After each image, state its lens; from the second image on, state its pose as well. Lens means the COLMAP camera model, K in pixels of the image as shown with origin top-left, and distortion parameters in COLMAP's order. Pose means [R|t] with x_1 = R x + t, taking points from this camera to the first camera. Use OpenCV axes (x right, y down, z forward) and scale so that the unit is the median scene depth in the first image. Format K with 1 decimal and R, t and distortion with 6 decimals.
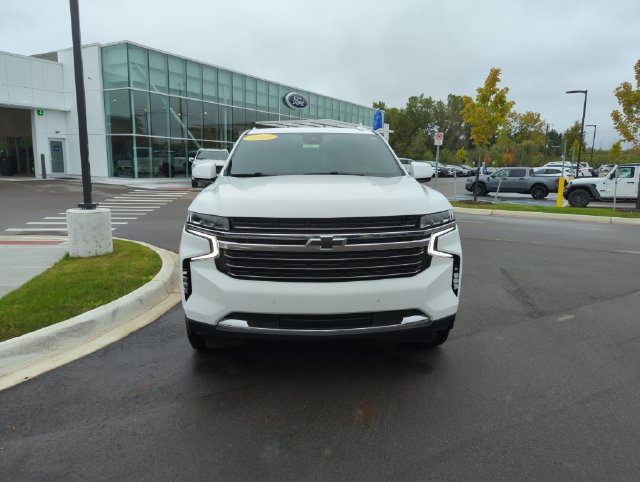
lens RADIAL K [[473.9, 0, 320.0], [0, 473.9, 241.0], [0, 0, 1]] dist [0.034580, -0.003020]
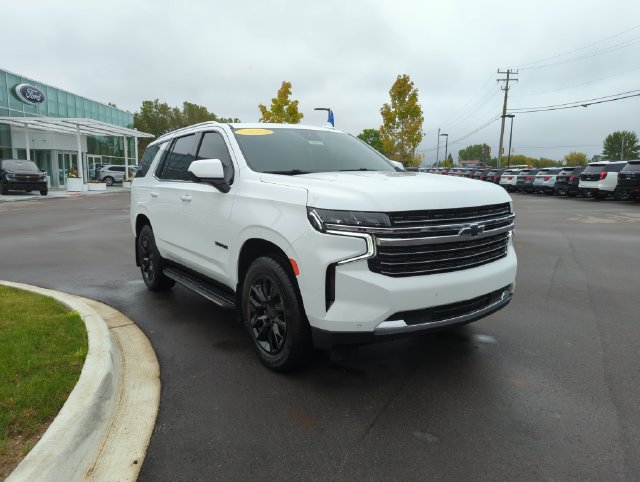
lens RADIAL K [[473.9, 0, 320.0], [0, 473.9, 241.0], [0, 0, 1]] dist [0.034580, -0.003020]
pose [[0.833873, -0.084260, 0.545487, -0.564452], [0.094016, 0.995520, 0.010057, -0.010752], [-0.543890, 0.042898, 0.838059, 0.198243]]
